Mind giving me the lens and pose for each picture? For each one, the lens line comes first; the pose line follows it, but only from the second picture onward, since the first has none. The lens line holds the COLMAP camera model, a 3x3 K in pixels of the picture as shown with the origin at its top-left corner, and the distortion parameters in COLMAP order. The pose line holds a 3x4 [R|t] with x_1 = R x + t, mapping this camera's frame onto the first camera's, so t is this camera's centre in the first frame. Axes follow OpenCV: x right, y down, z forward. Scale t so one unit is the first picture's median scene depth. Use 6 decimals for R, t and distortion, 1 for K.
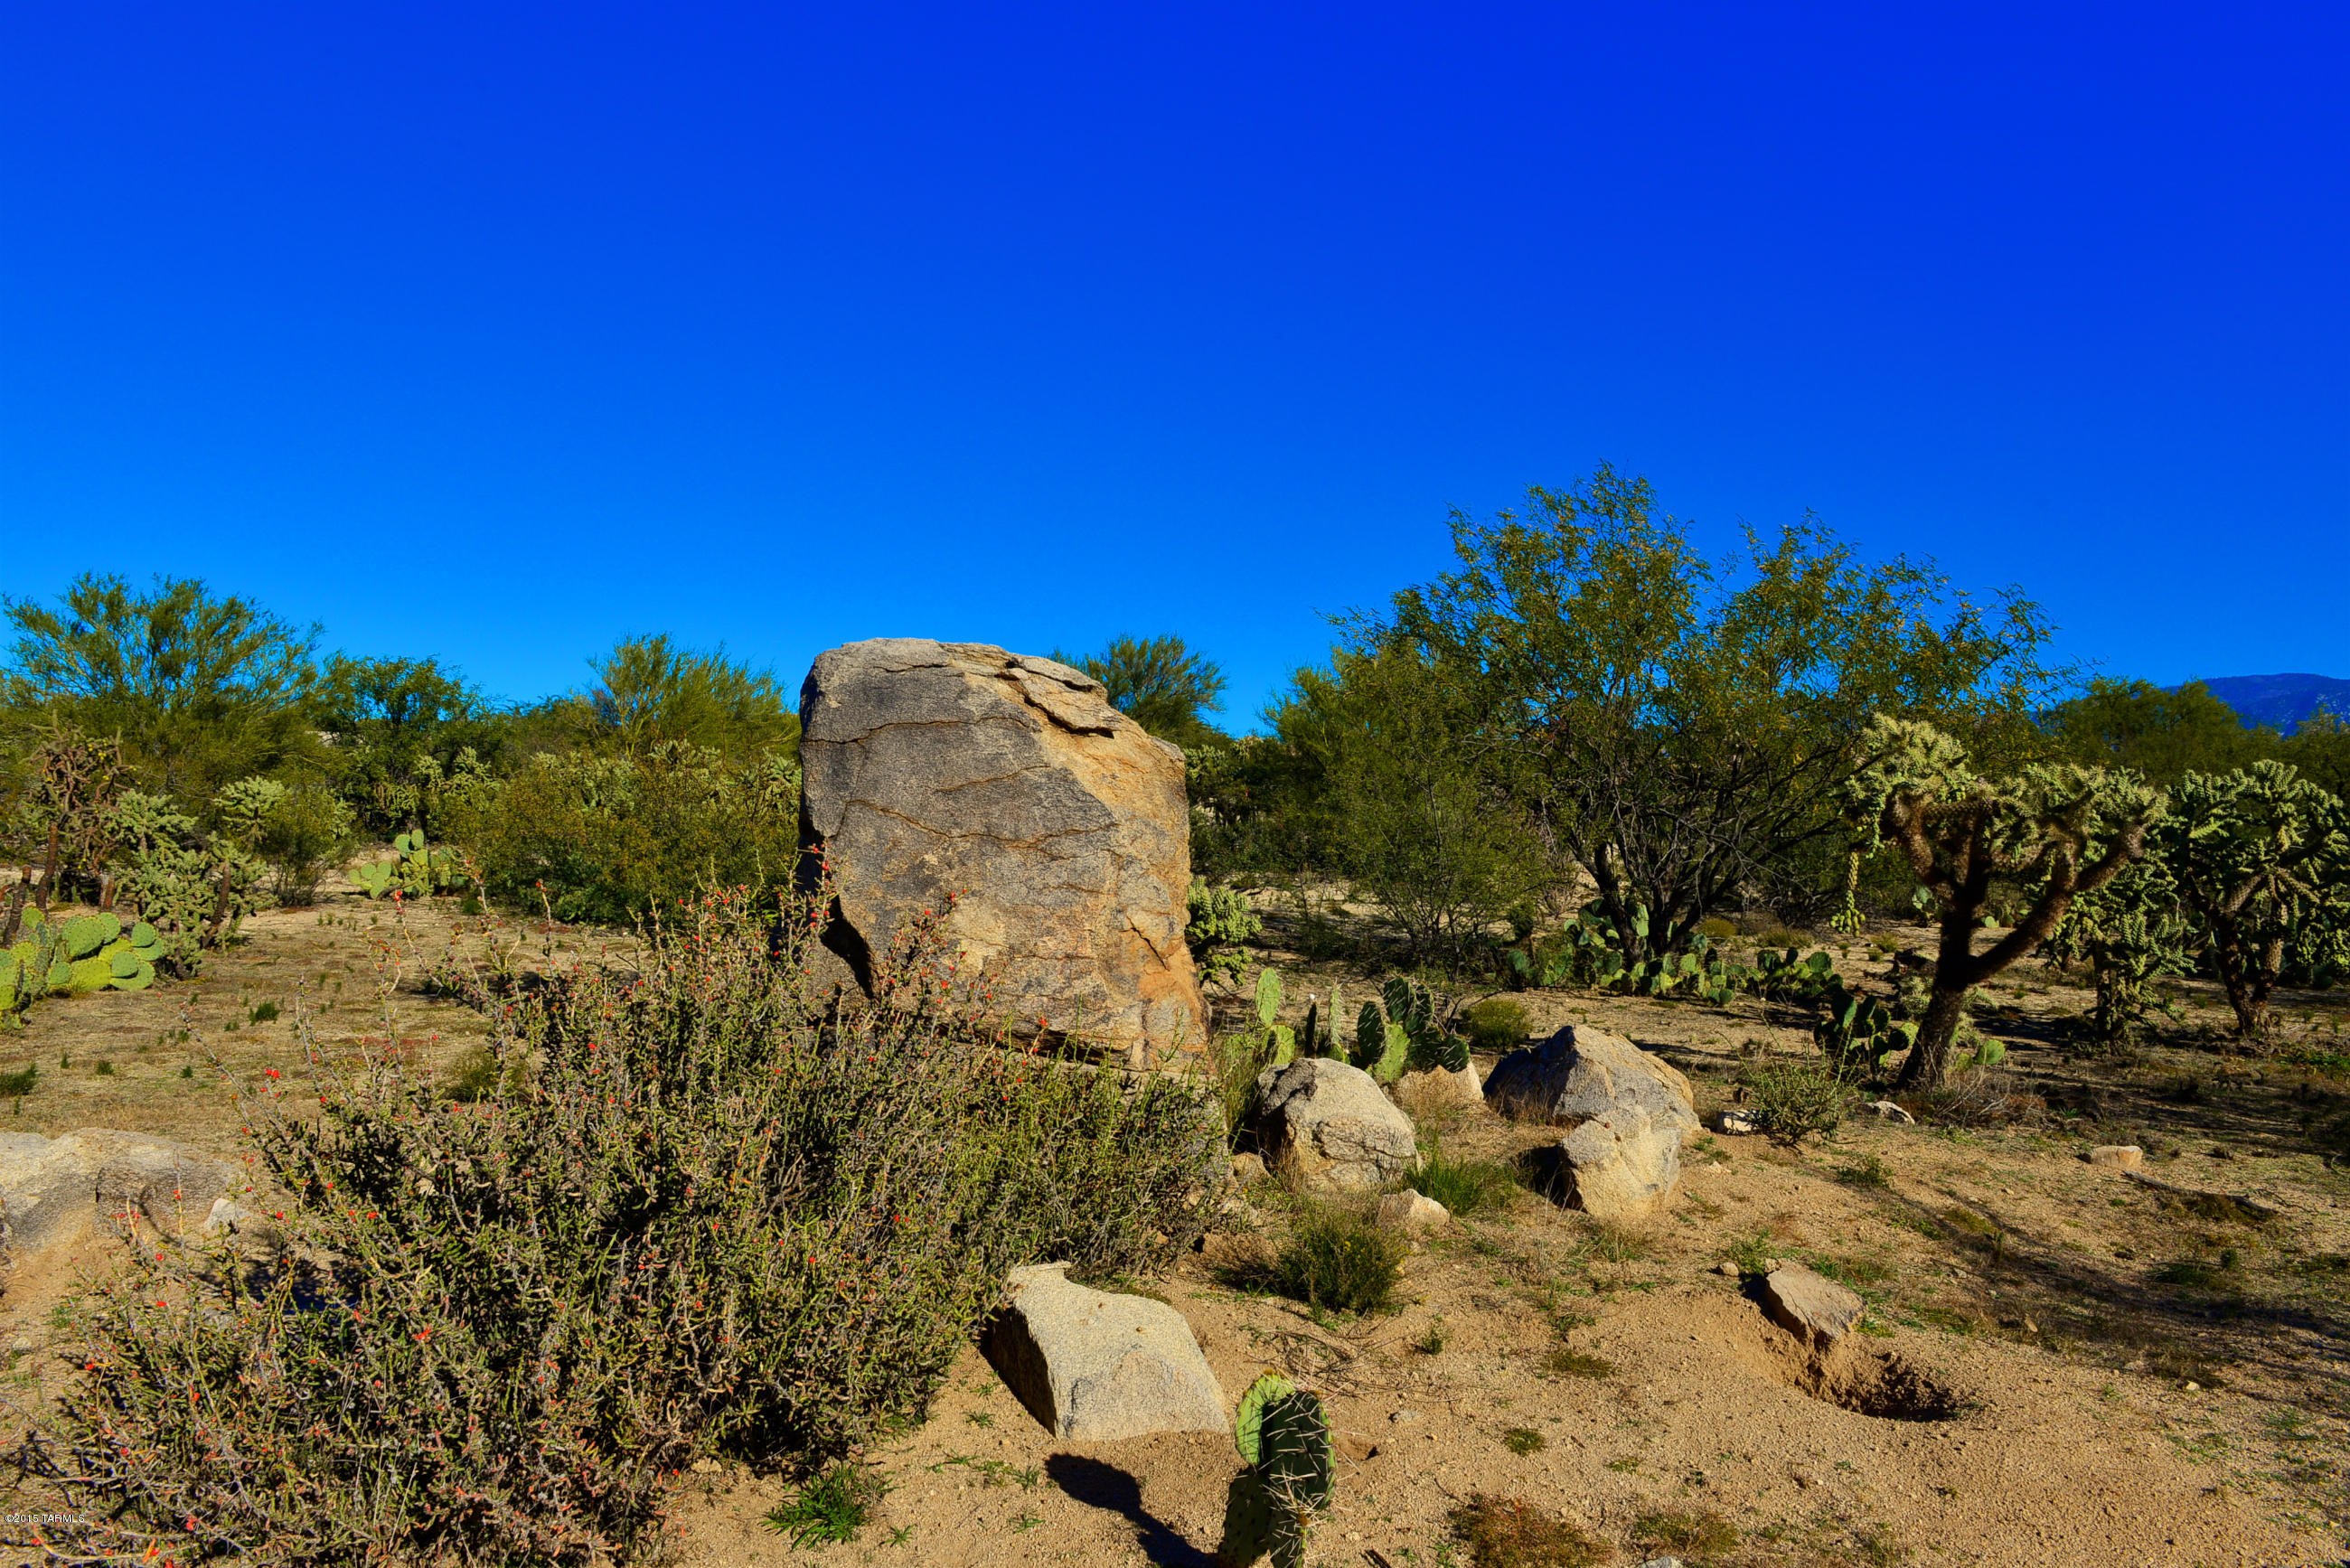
lens RADIAL K [[1609.9, 0, 1175.3], [0, 1609.9, 780.7], [0, 0, 1]] dist [-0.008289, -0.005661]
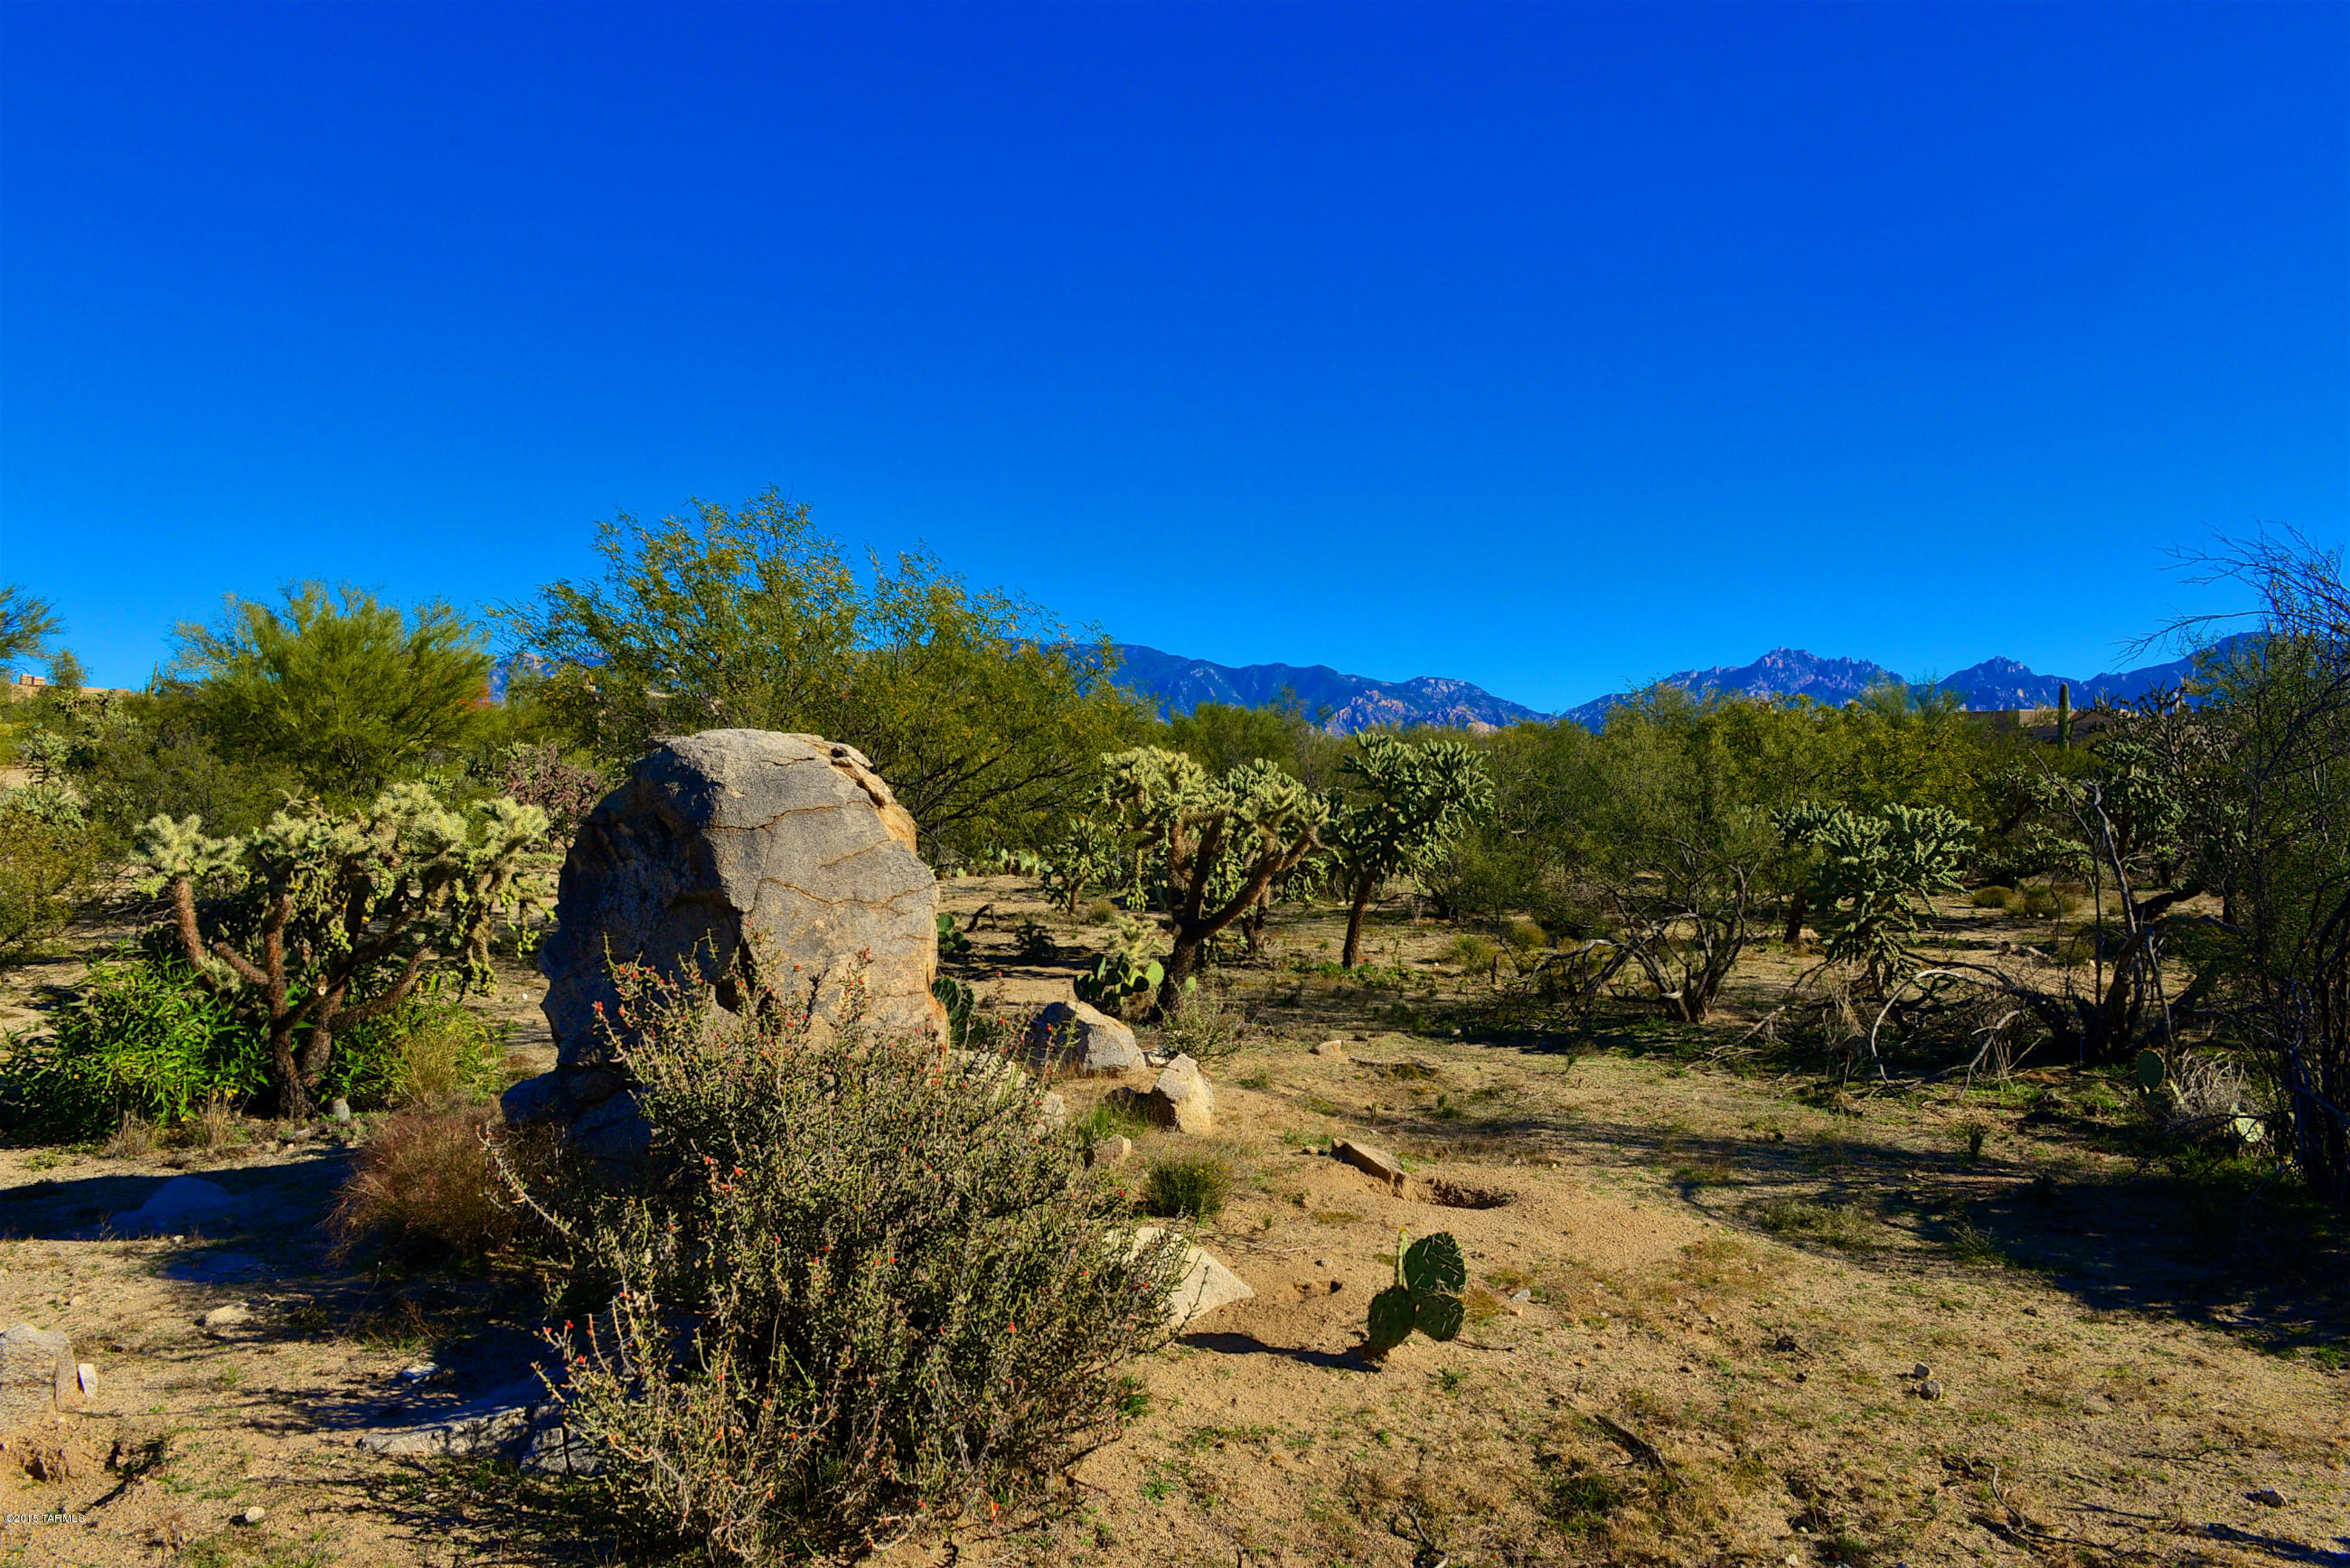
lens RADIAL K [[1609.9, 0, 1172.6], [0, 1609.9, 782.9], [0, 0, 1]] dist [-0.008289, -0.005661]
pose [[0.755658, -0.020873, 0.654634, -0.722804], [-0.002860, 0.999377, 0.035166, -0.096358], [-0.654960, -0.028446, 0.755128, -0.059763]]
